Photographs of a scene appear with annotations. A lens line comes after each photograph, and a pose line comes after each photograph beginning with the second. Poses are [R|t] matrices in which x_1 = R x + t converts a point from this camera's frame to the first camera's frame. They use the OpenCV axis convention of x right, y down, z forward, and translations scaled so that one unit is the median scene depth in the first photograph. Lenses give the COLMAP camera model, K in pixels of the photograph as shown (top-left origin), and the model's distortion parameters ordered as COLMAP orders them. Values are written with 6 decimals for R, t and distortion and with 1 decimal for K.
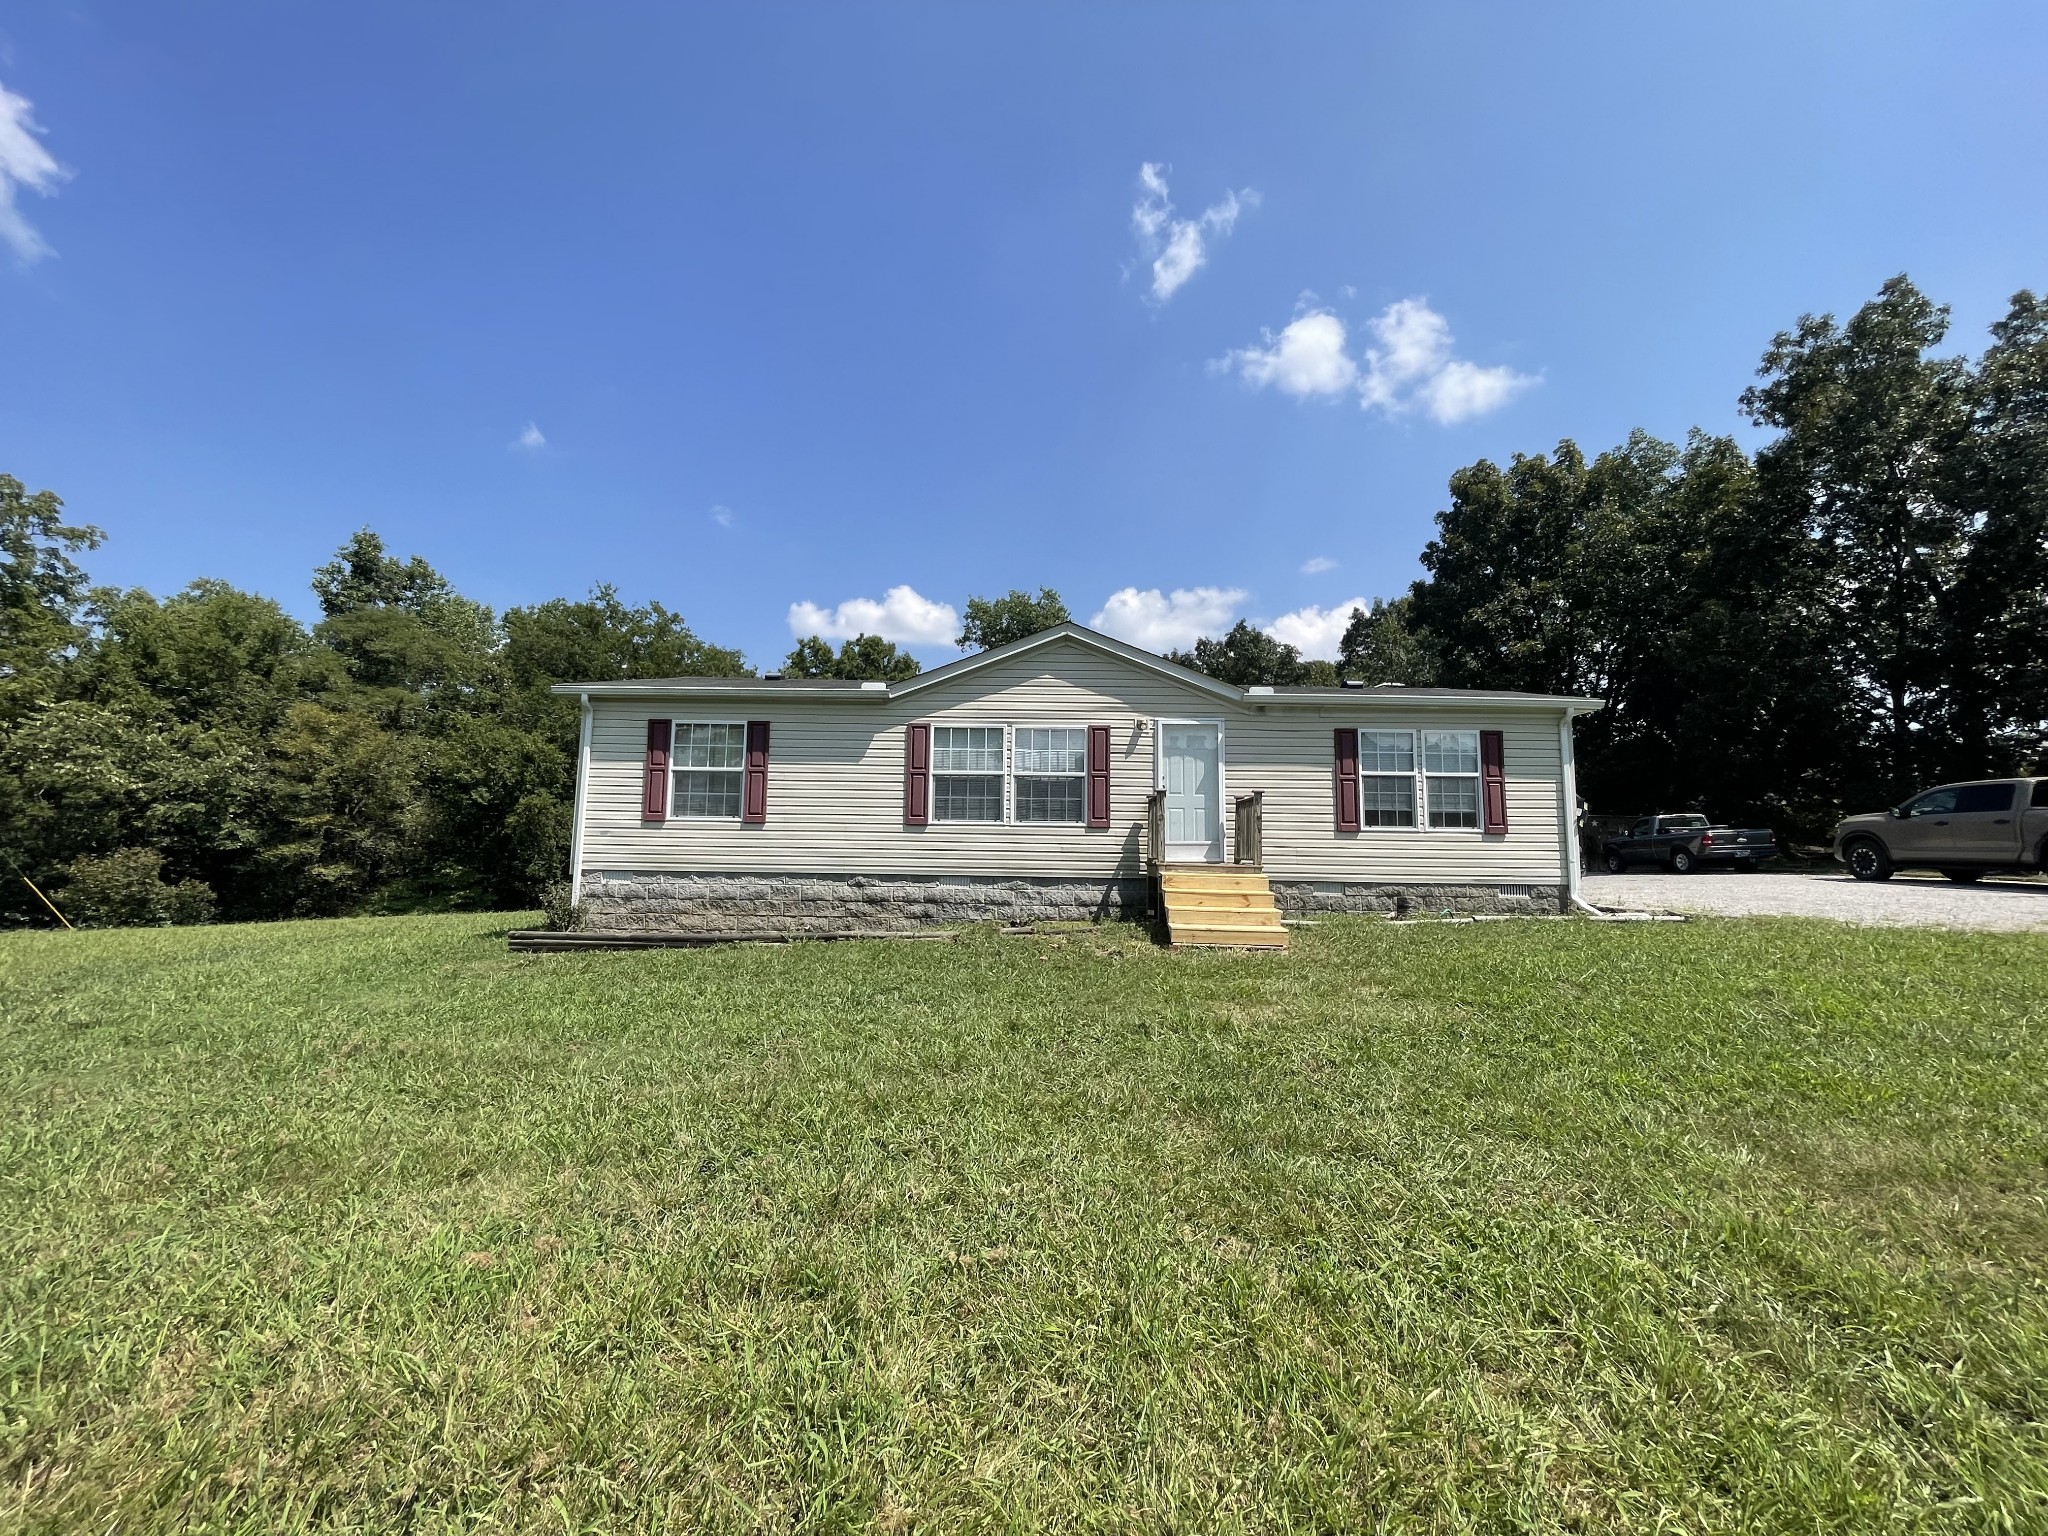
lens RADIAL K [[828.8, 0, 1020.6], [0, 828.8, 762.5], [0, 0, 1]] dist [-0.001031, 0.000069]
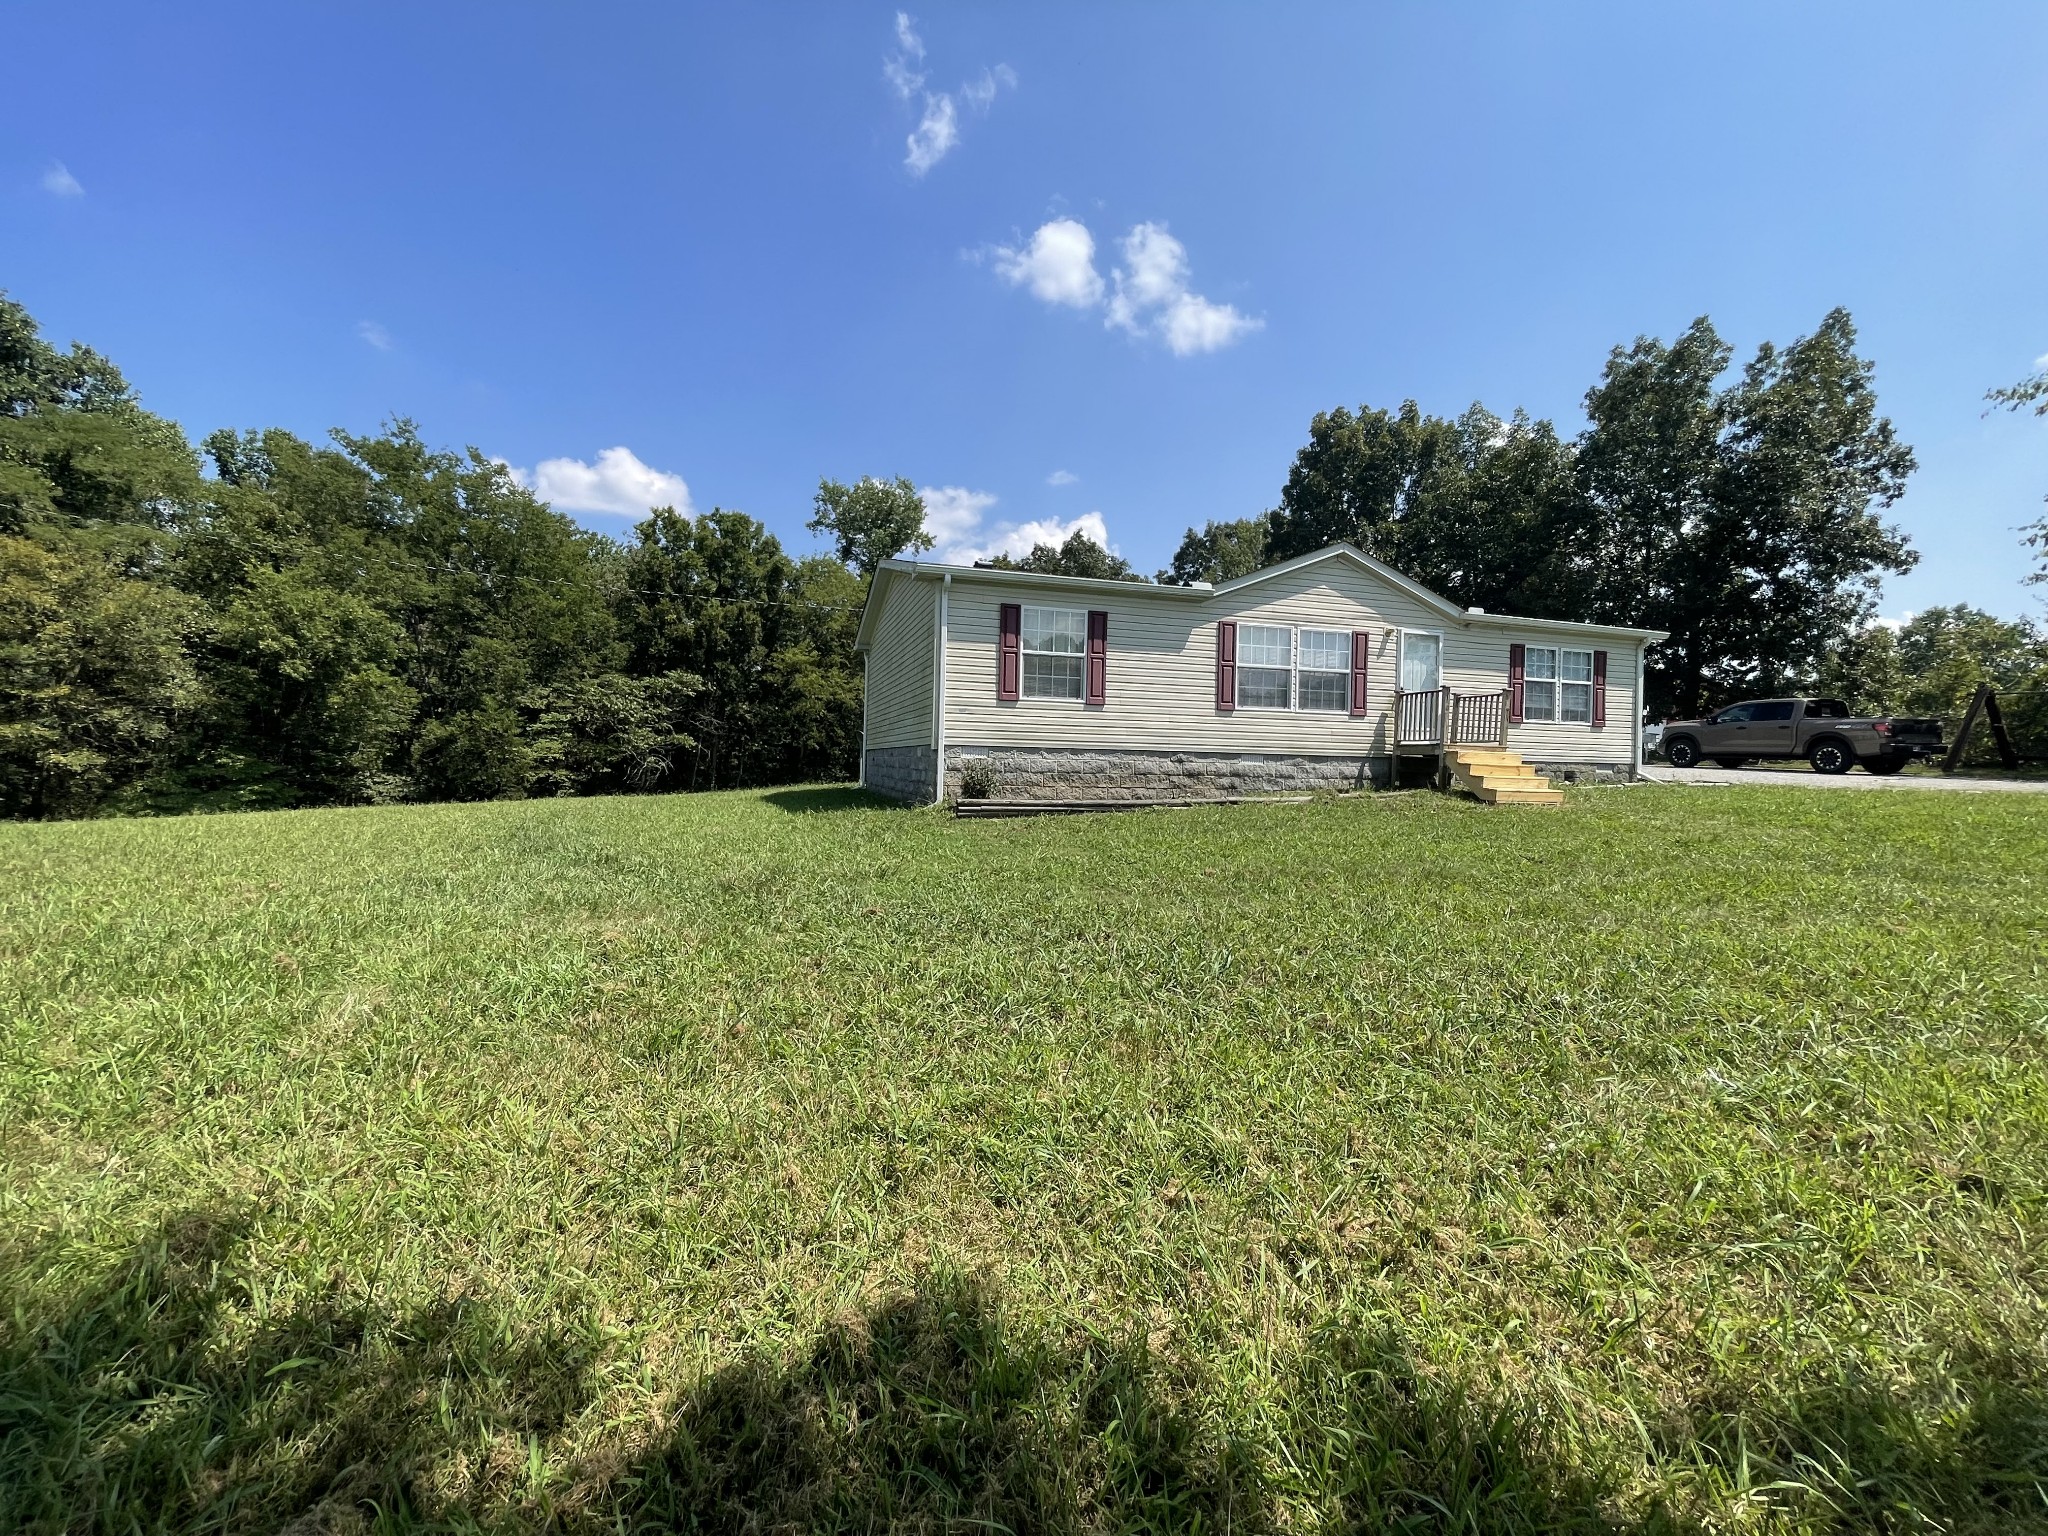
lens RADIAL K [[833.6, 0, 1021.8], [0, 833.6, 749.0], [0, 0, 1]] dist [-0.000401, 0.000038]
pose [[0.953947, 0.010275, 0.299800, -0.743935], [-0.041457, 0.994339, 0.097836, 0.027369], [-0.297097, -0.105759, 0.948972, -0.028638]]
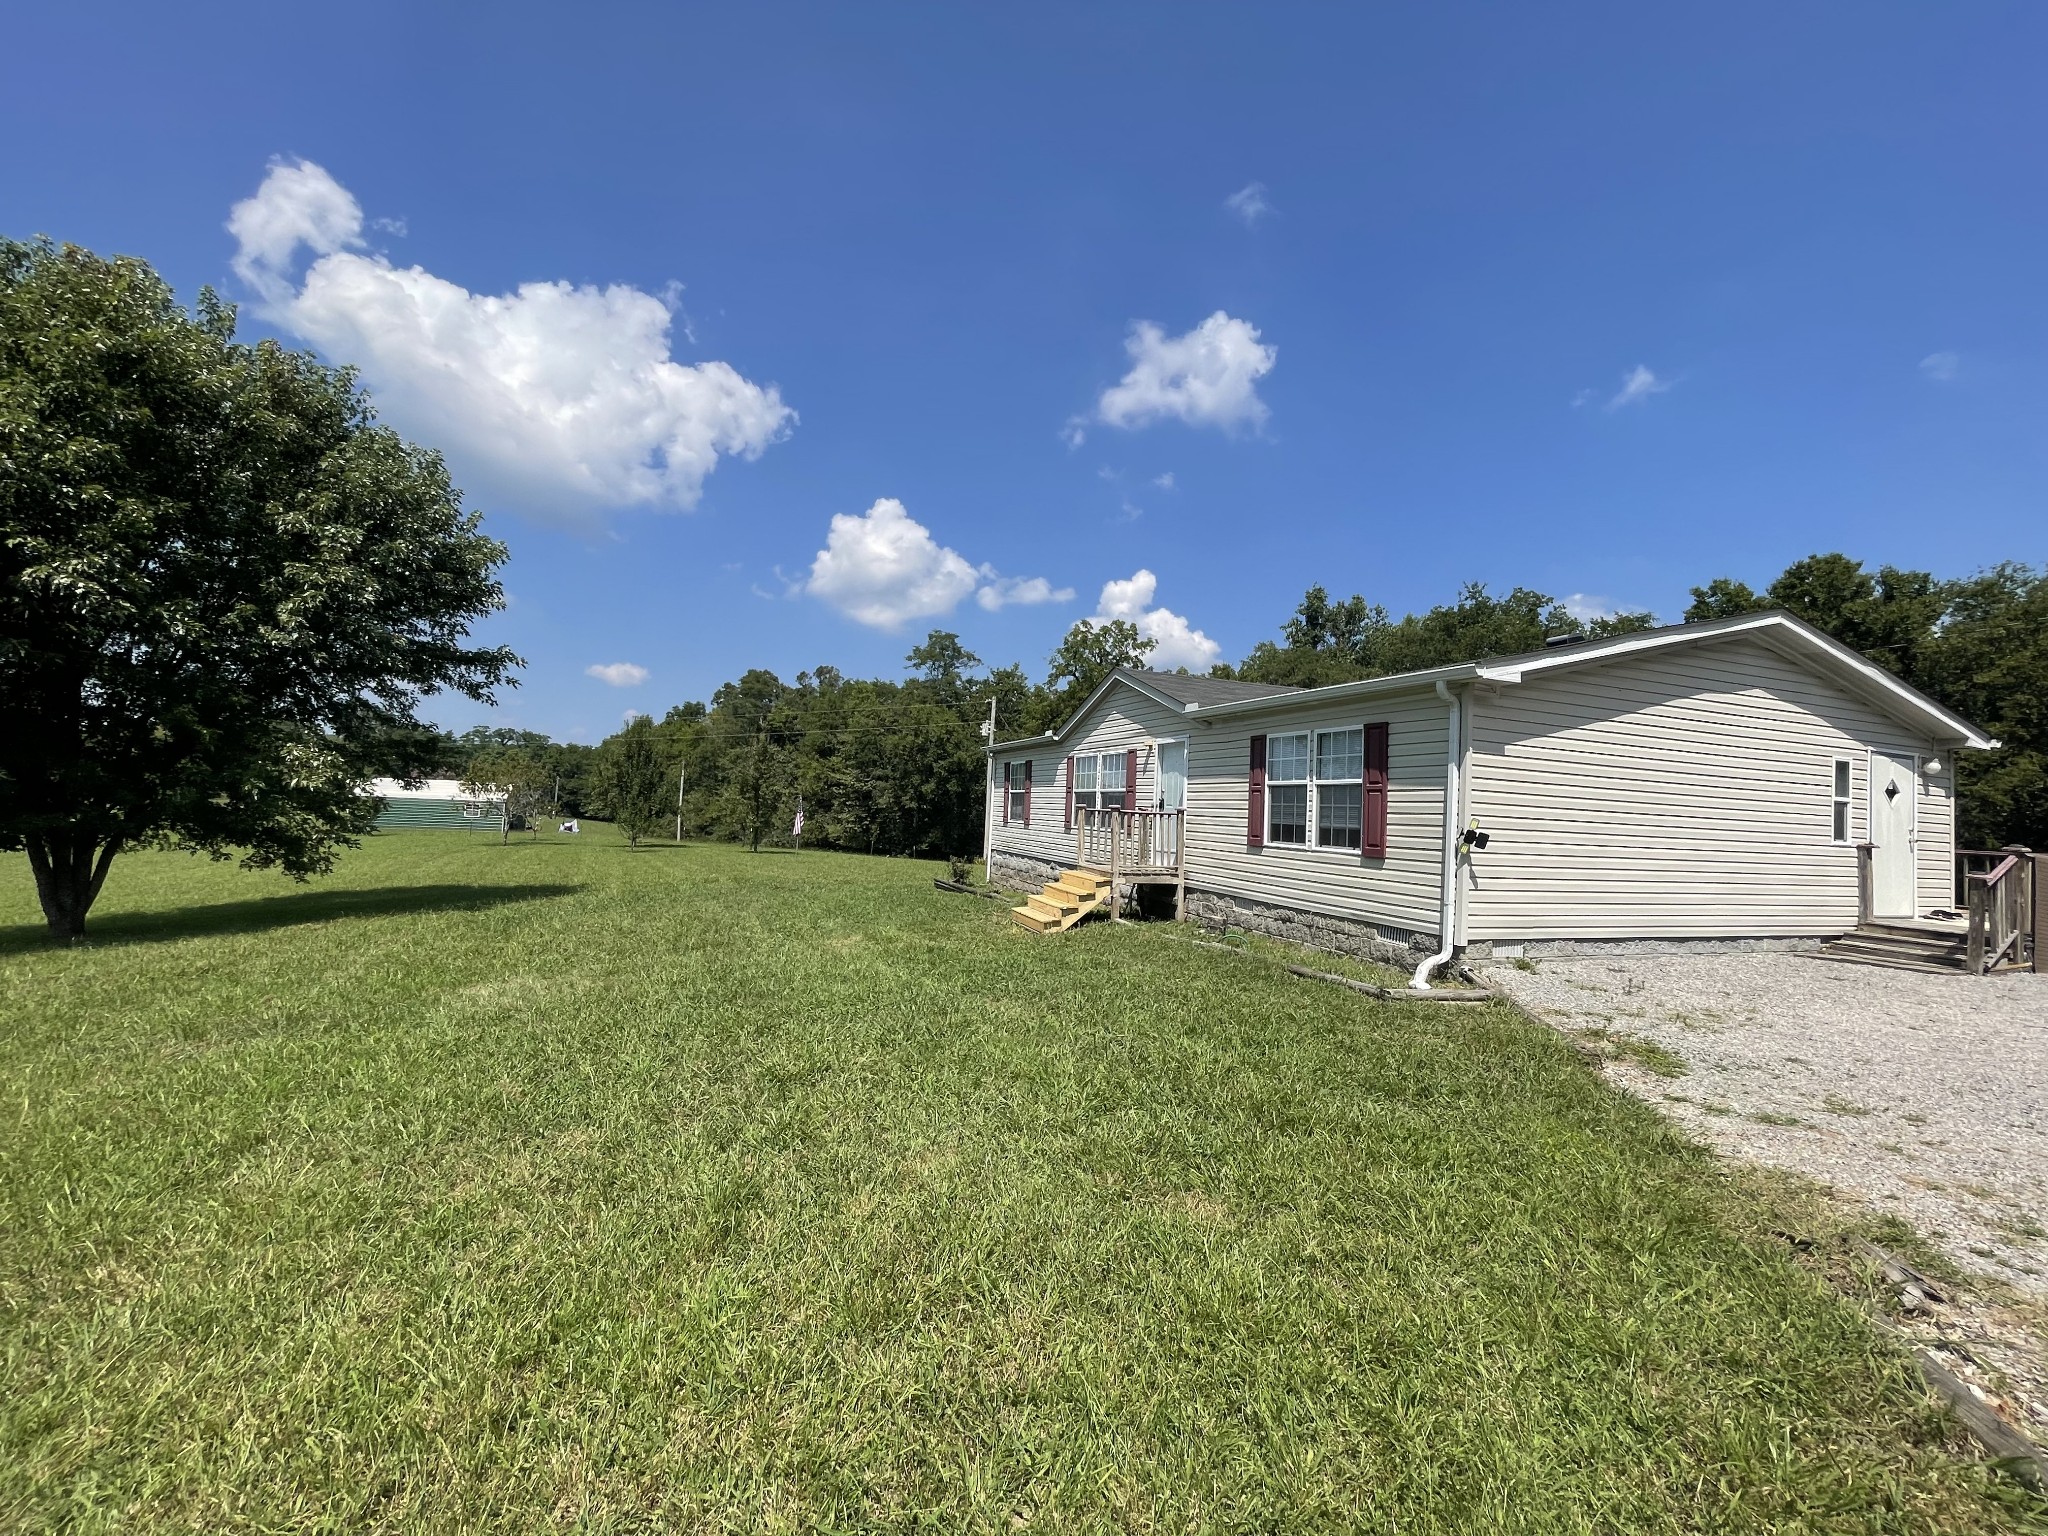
lens RADIAL K [[828.8, 0, 1020.6], [0, 828.8, 762.5], [0, 0, 1]] dist [-0.001031, 0.000069]
pose [[0.367490, -0.050268, -0.928668, 1.153407], [0.064798, 0.997496, -0.028352, -0.001806], [0.927767, -0.049756, 0.369827, 0.405672]]
